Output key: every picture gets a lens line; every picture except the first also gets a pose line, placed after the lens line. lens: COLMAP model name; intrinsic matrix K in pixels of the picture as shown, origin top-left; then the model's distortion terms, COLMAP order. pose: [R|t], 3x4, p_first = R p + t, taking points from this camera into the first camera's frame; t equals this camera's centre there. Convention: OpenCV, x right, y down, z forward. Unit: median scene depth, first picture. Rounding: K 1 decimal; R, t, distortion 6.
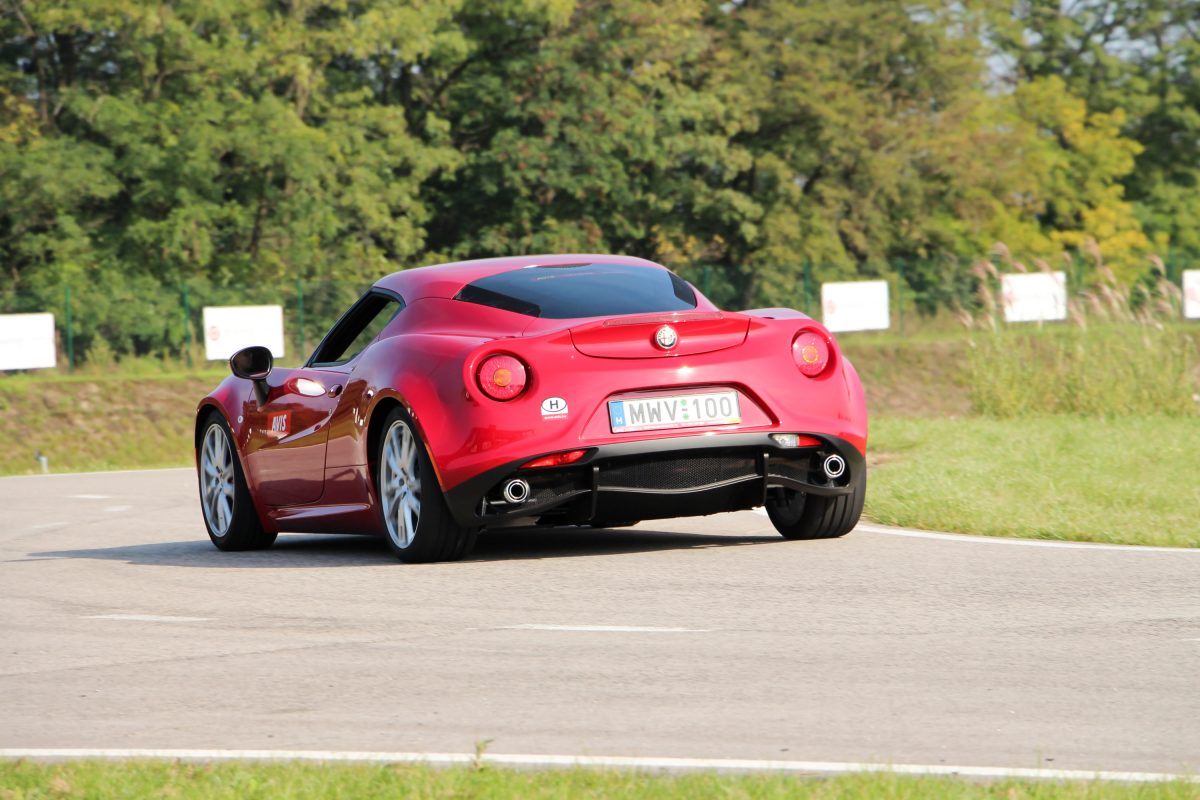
lens RADIAL K [[6595.6, 0, 600.0], [0, 6595.6, 400.0], [0, 0, 1]] dist [2.545909, -20.388186]
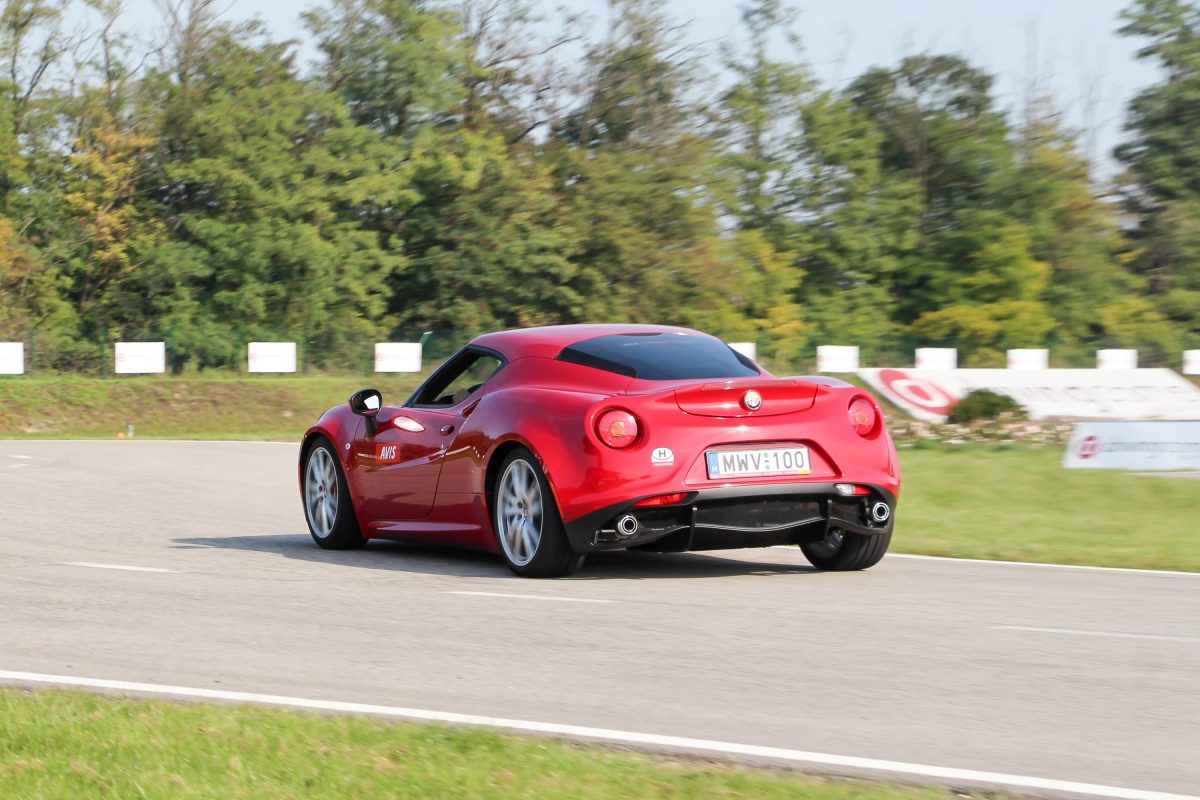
lens RADIAL K [[6595.6, 0, 600.0], [0, 6595.6, 400.0], [0, 0, 1]] dist [2.545909, -20.388186]
pose [[0.998501, 0.040955, -0.036300, 0.092449], [-0.041368, 0.999087, -0.010684, 0.015884], [0.035830, 0.012170, 0.999284, -0.720675]]
